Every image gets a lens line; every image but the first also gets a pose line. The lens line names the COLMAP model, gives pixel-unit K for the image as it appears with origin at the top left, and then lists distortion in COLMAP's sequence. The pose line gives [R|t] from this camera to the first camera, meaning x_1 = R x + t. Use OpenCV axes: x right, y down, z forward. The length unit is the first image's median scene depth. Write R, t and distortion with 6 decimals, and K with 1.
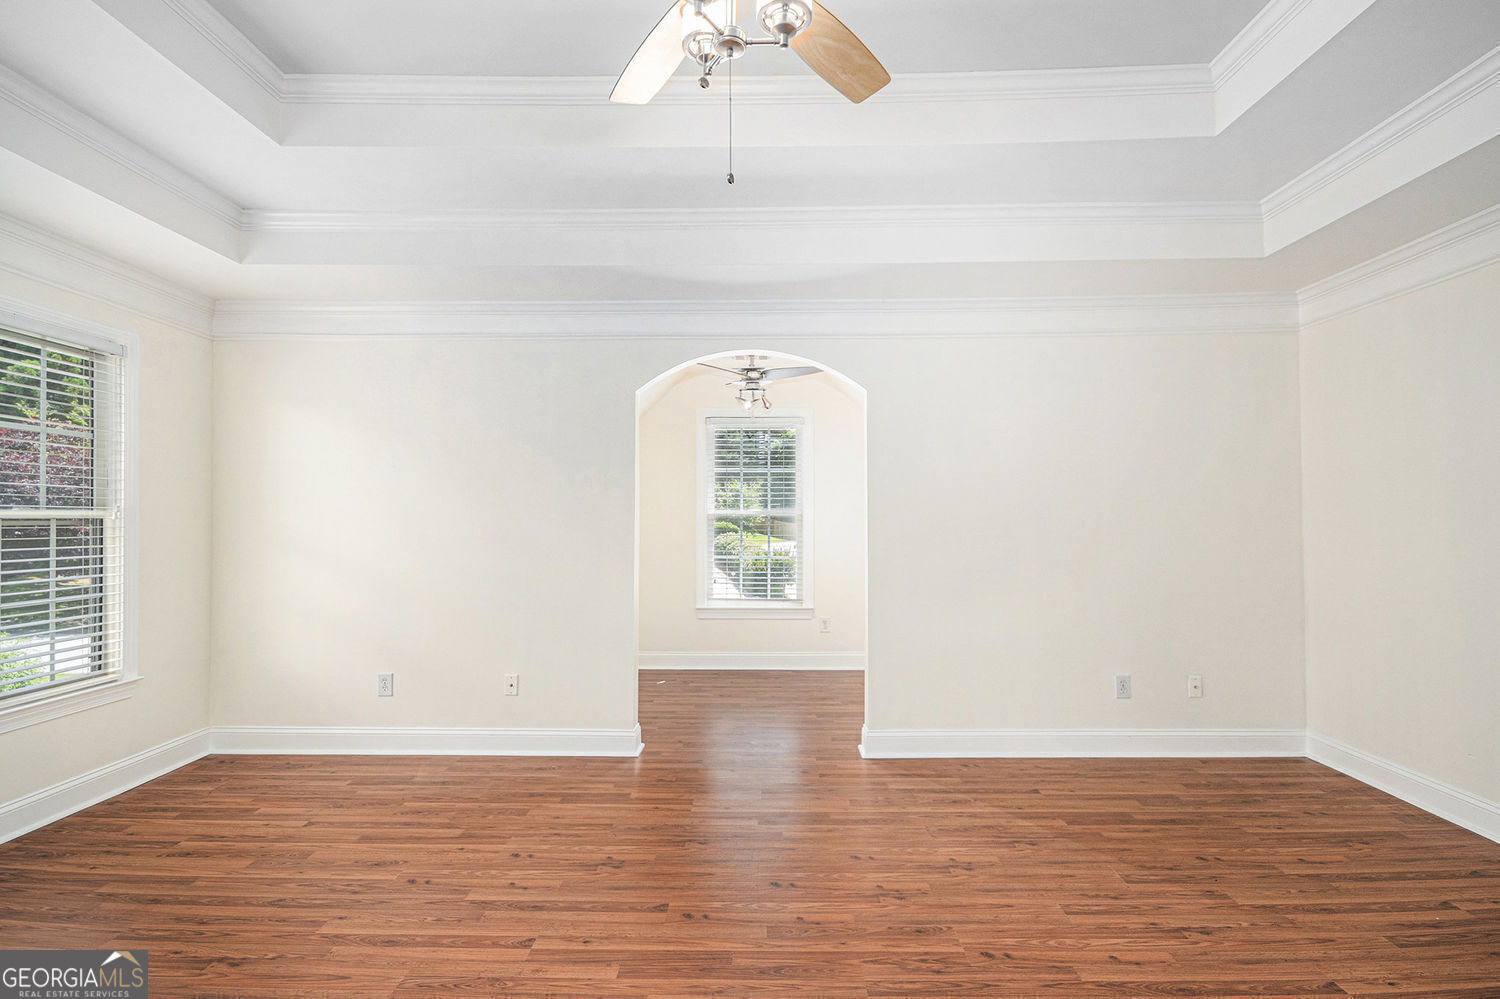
lens RADIAL K [[695.6, 0, 751.6], [0, 695.6, 503.8], [0, 0, 1]] dist [-0.001073, -0.002251]
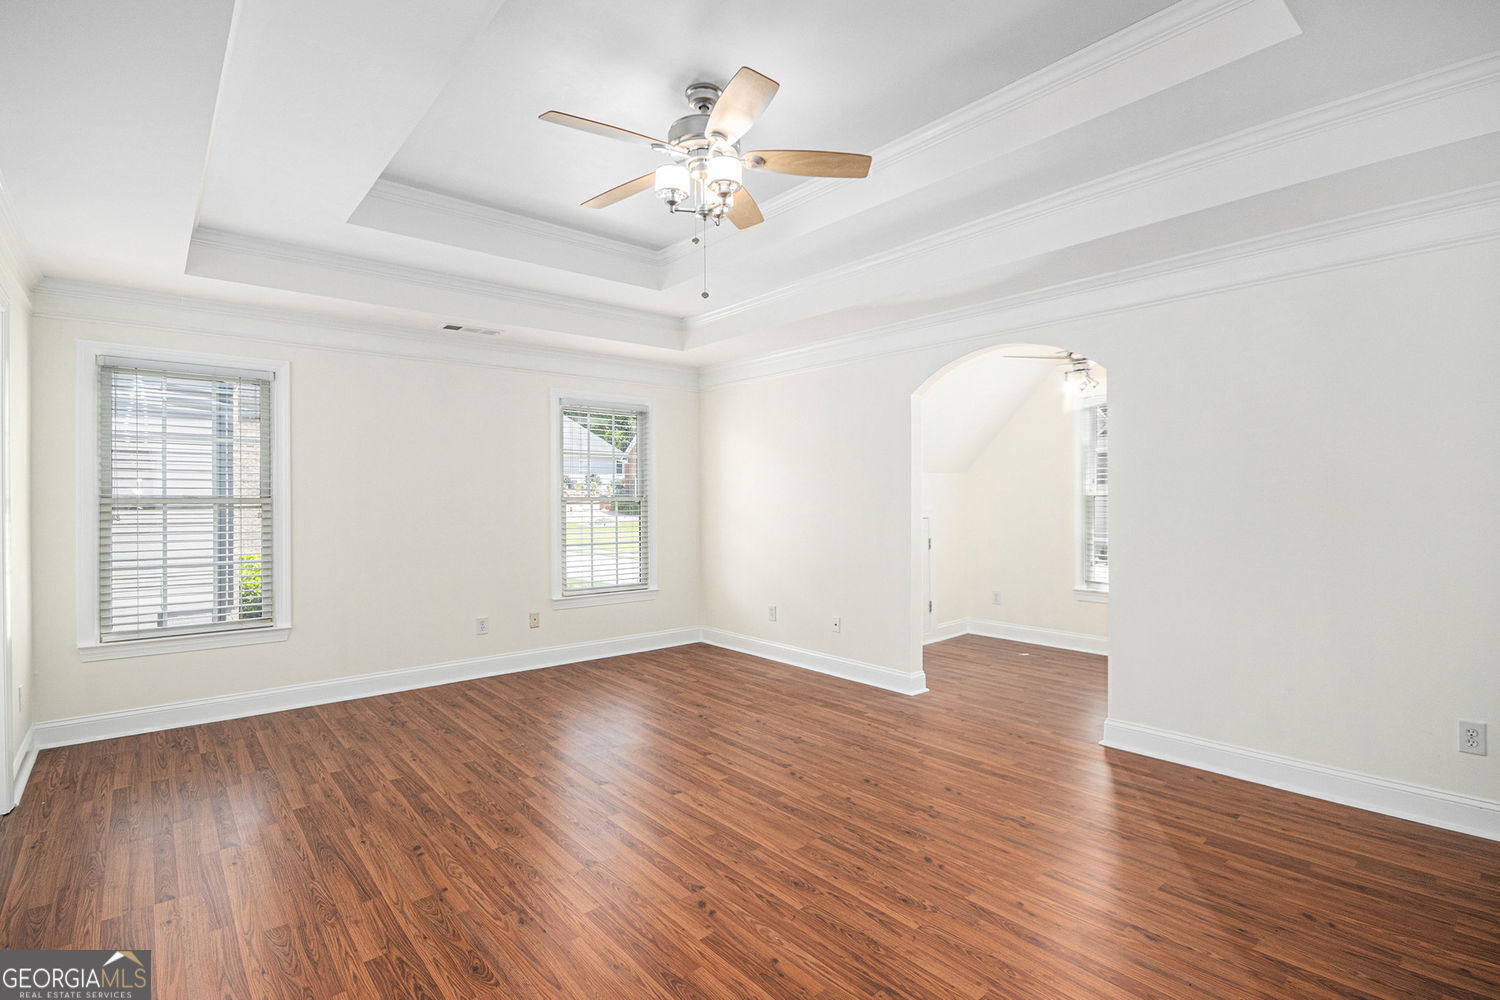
lens RADIAL K [[695.6, 0, 745.4], [0, 695.6, 499.7], [0, 0, 1]] dist [-0.001073, -0.002251]
pose [[0.665052, -0.000534, -0.746797, 0.654358], [0.020408, 0.999639, 0.017460, -0.010160], [0.746518, -0.026852, 0.664823, -0.026750]]
